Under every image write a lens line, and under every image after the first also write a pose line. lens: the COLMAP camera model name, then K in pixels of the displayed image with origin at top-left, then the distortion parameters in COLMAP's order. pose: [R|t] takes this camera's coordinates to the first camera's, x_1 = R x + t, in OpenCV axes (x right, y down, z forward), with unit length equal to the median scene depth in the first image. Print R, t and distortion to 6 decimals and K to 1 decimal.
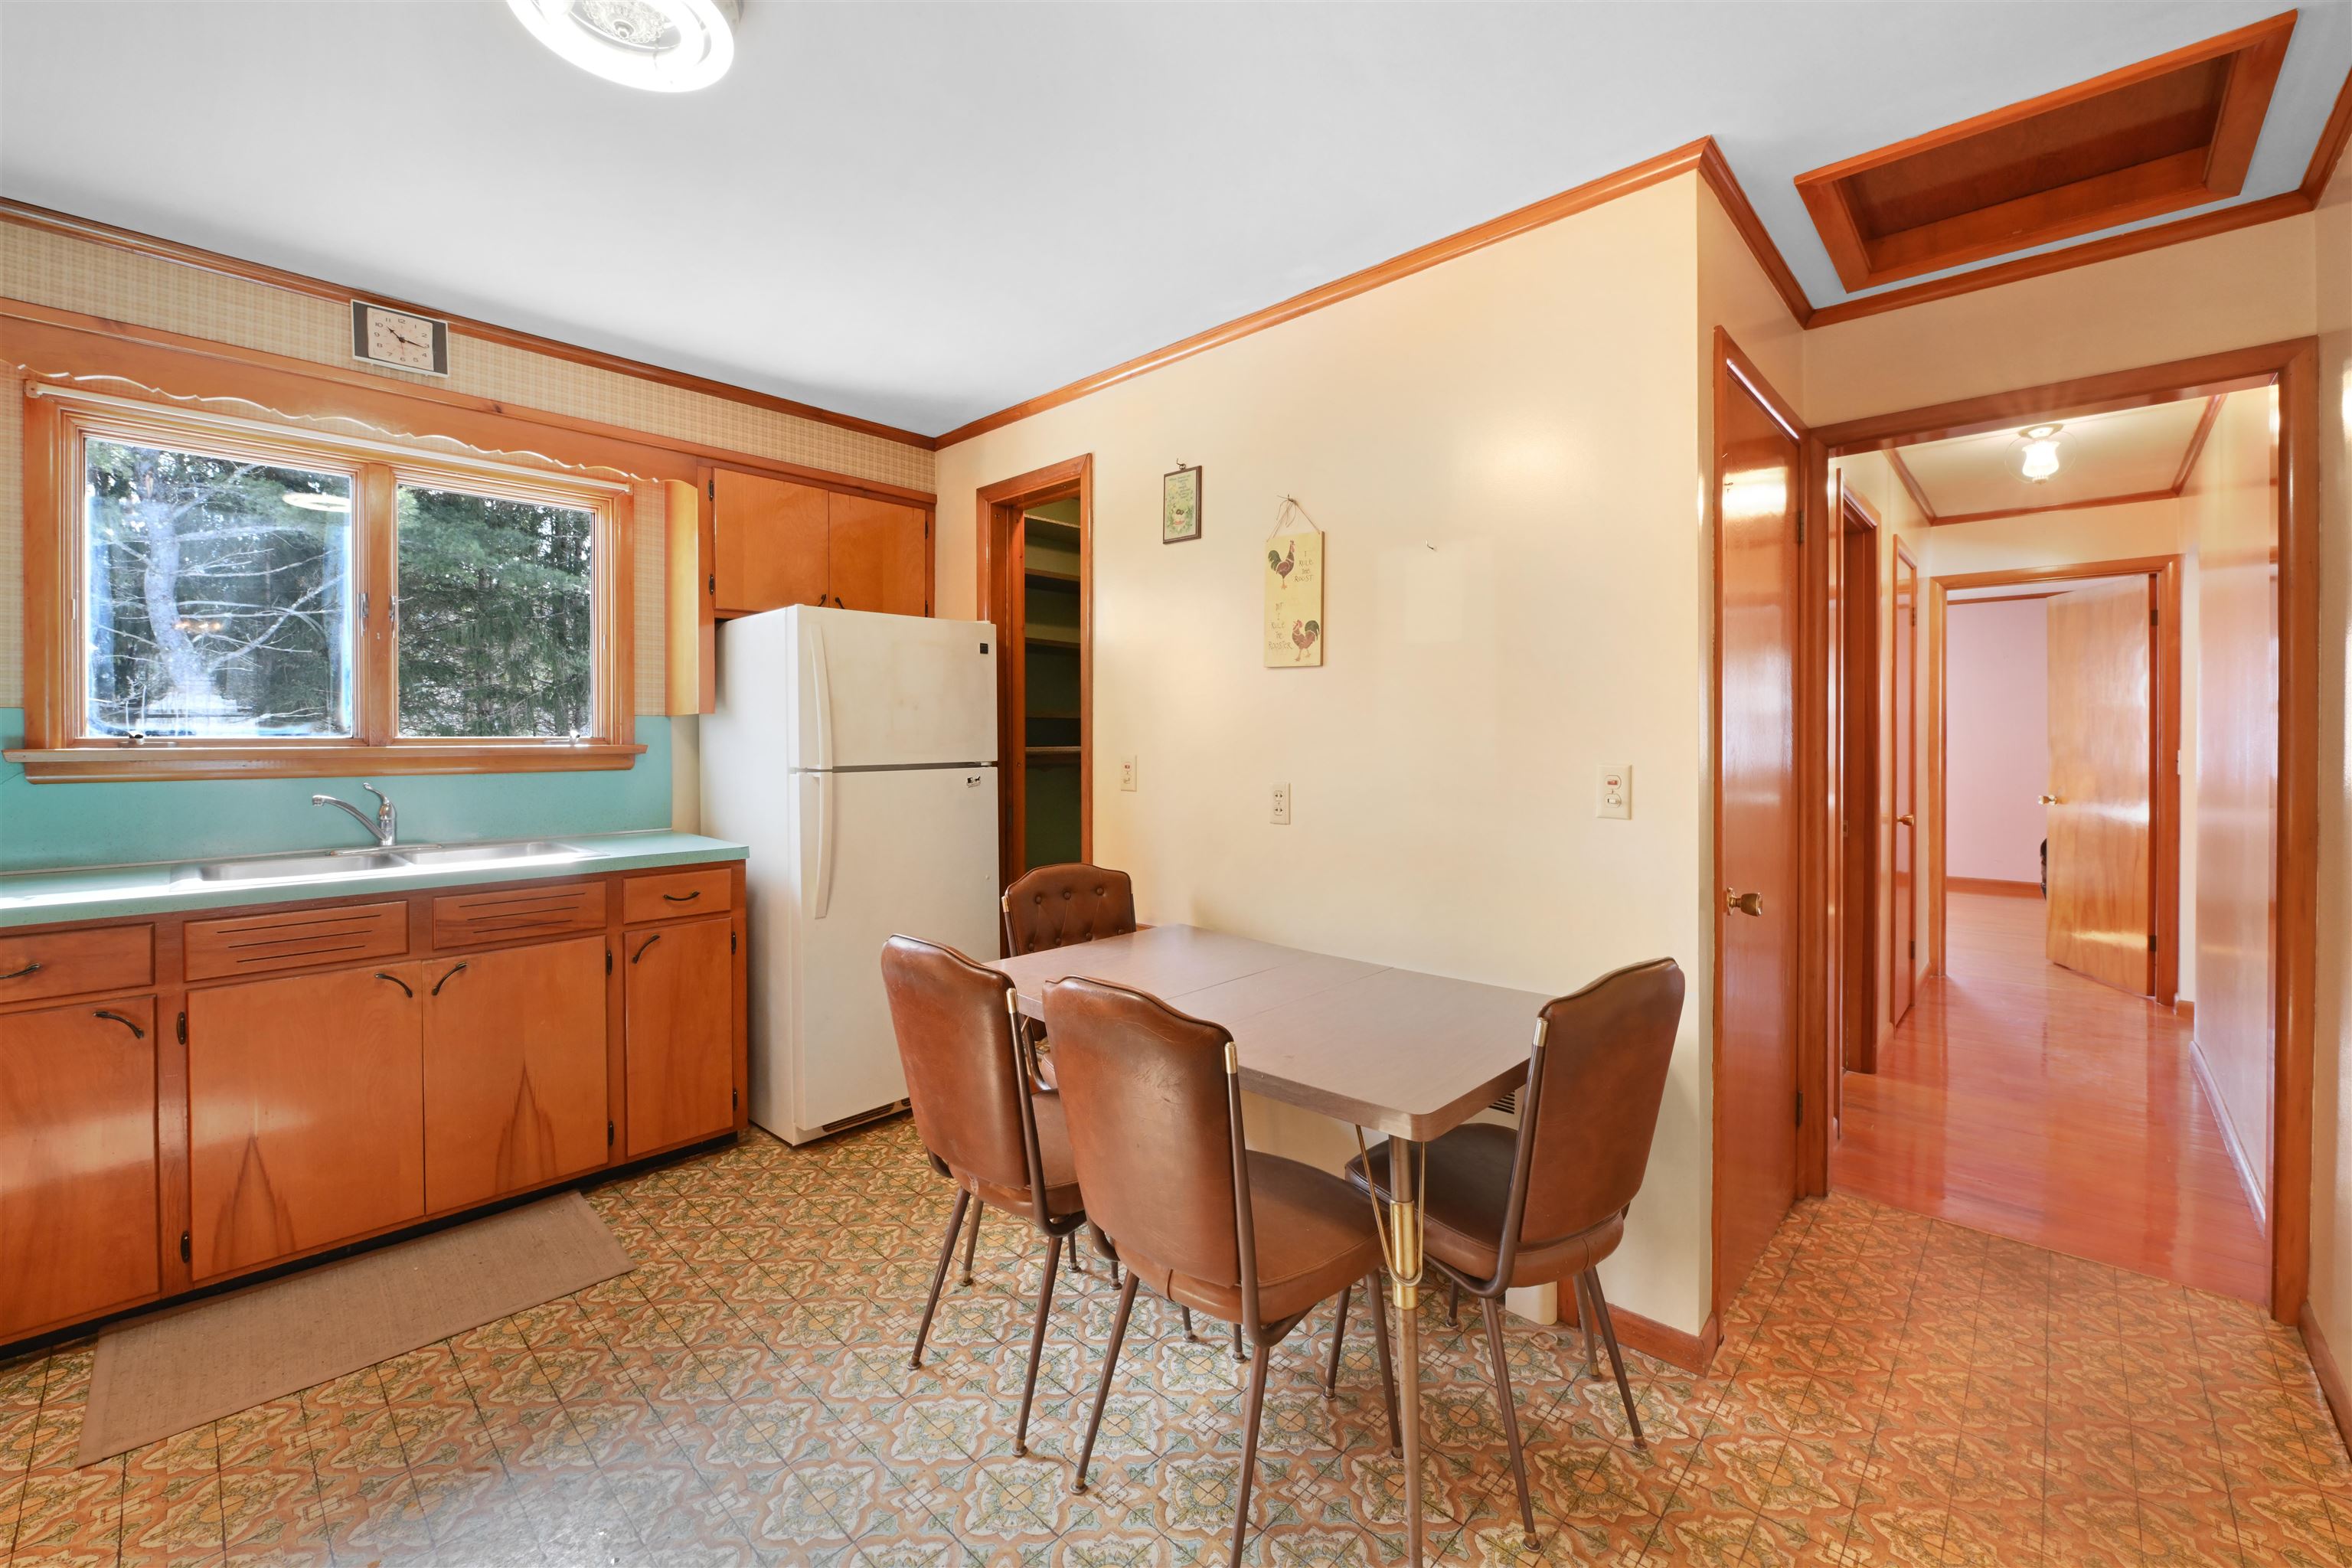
lens RADIAL K [[926.5, 0, 1178.1], [0, 926.5, 740.7], [0, 0, 1]] dist [-0.017490, -0.000054]
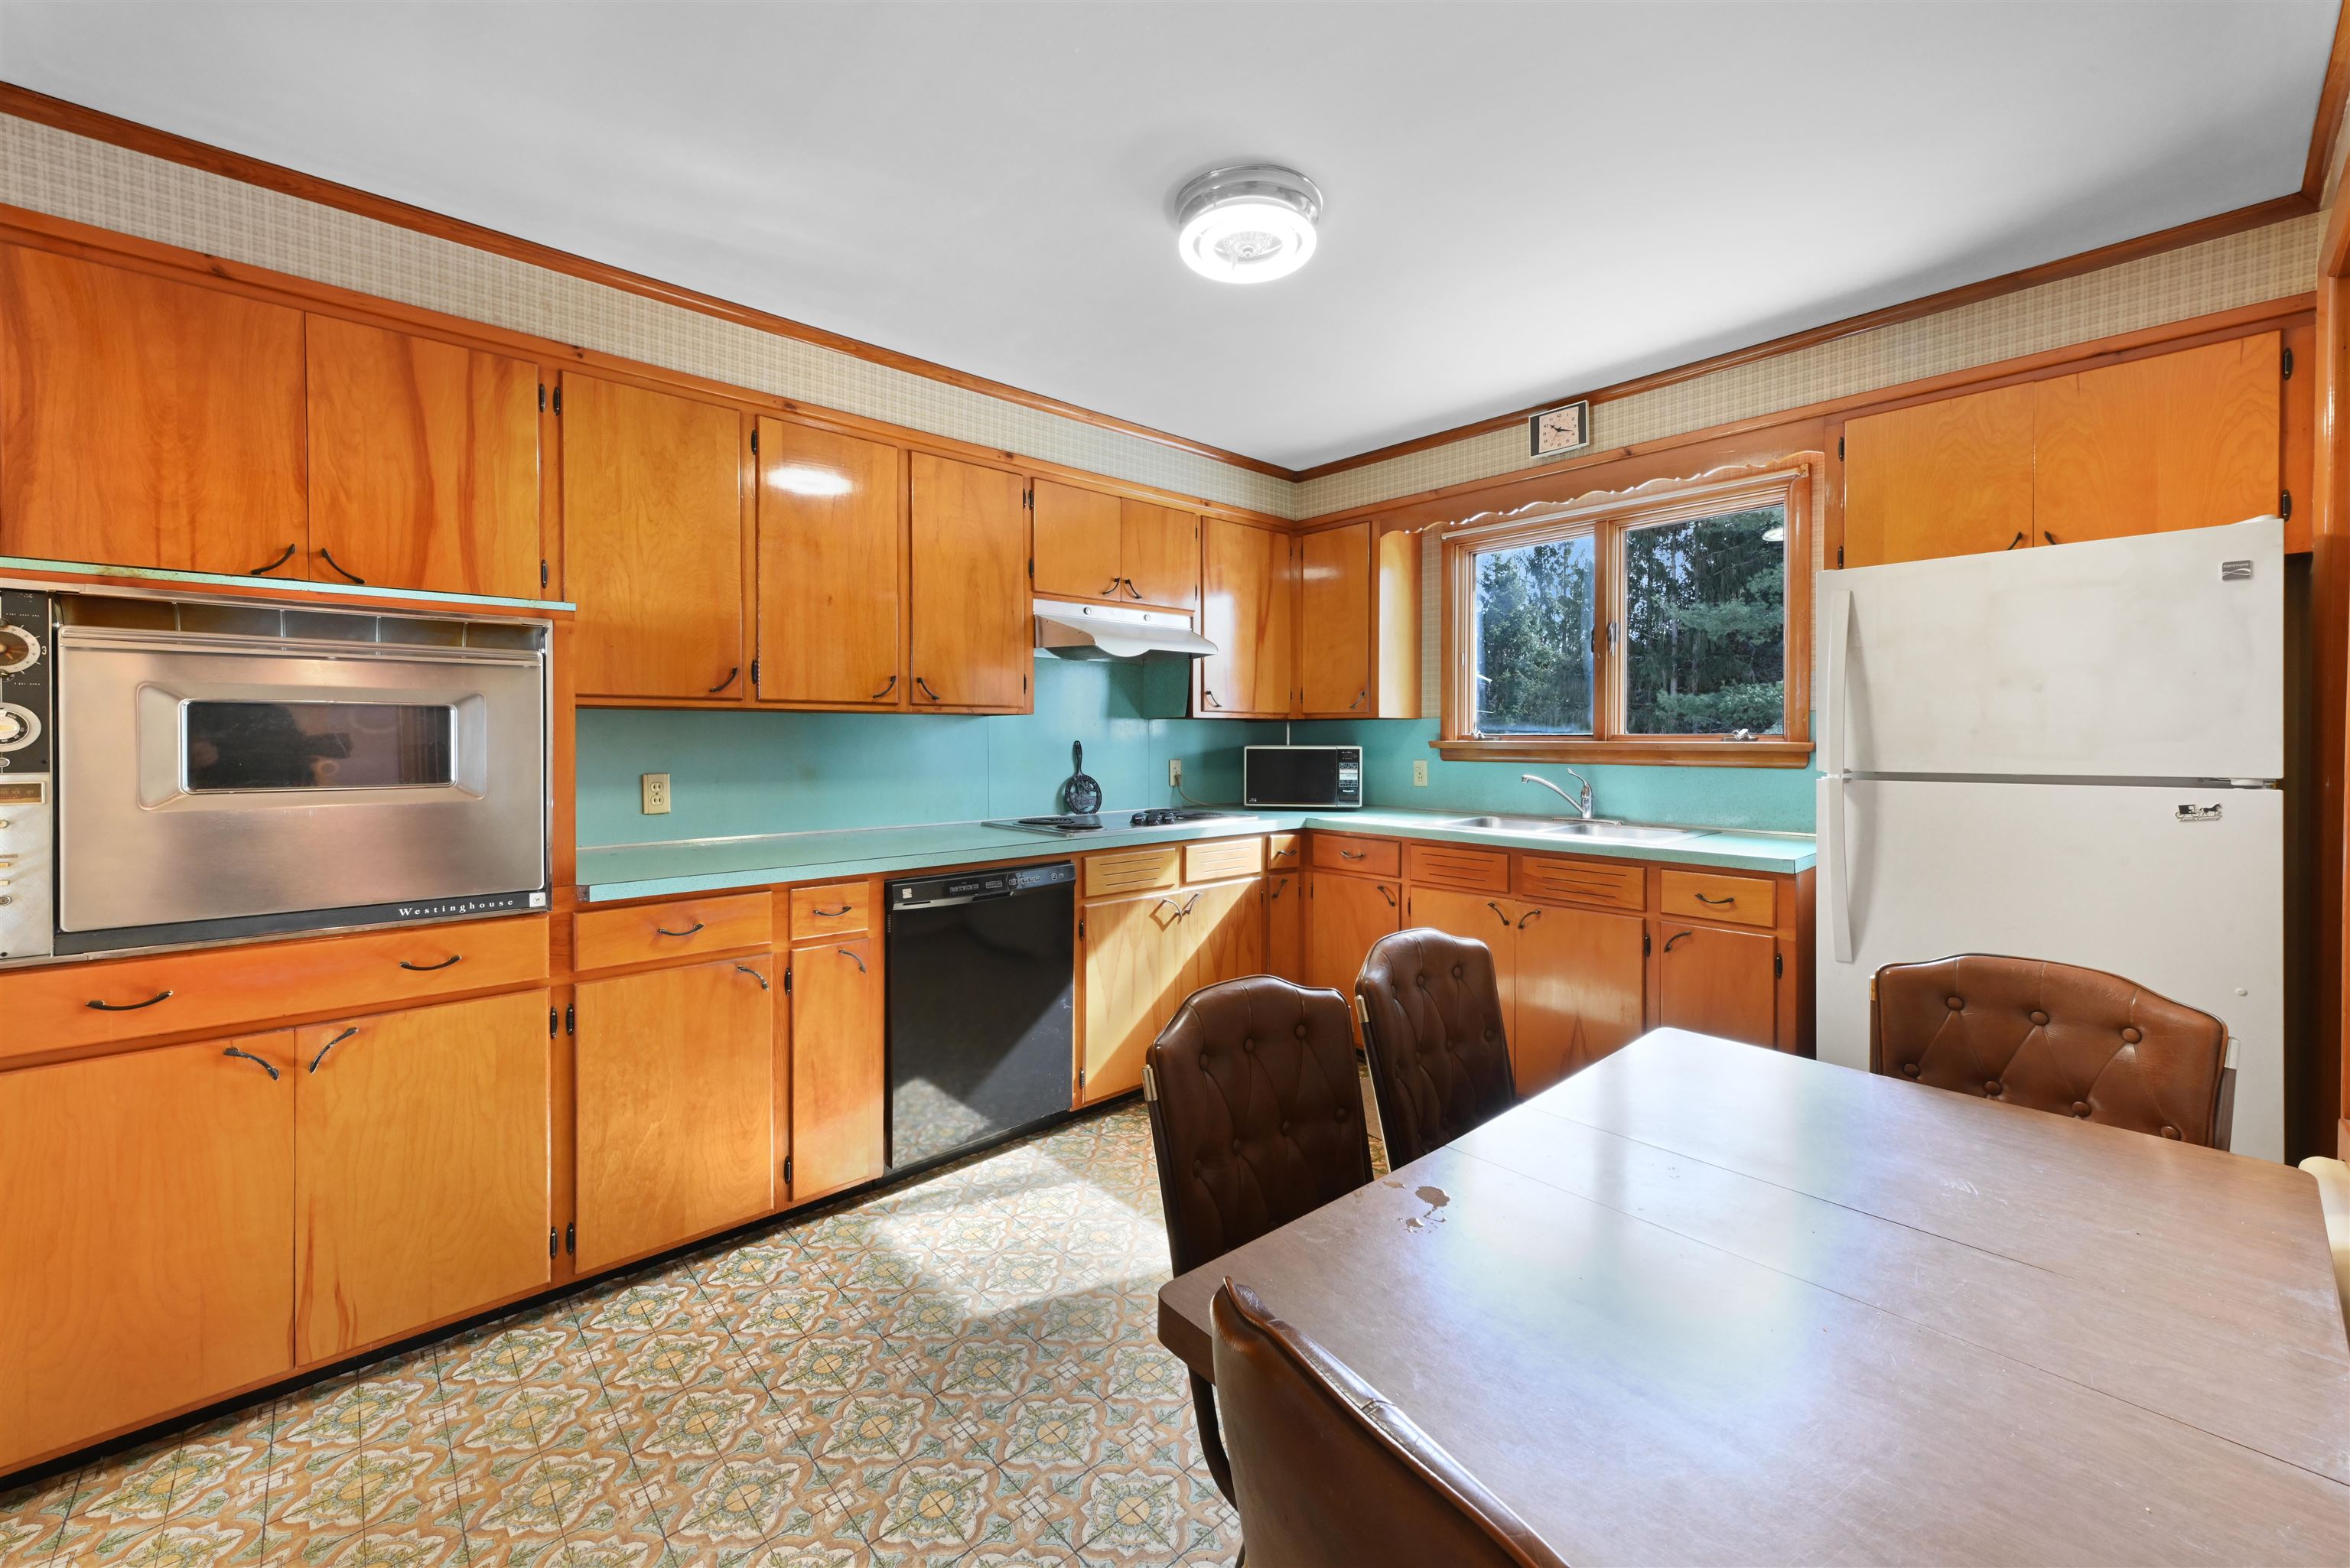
lens RADIAL K [[927.2, 0, 1168.7], [0, 927.2, 695.1], [0, 0, 1]] dist [0.023776, 0.000121]
pose [[-0.075715, -0.040548, -0.996305, 0.523453], [-0.002691, 0.999178, -0.040461, -0.002307], [0.997126, -0.000383, -0.075762, 0.548728]]
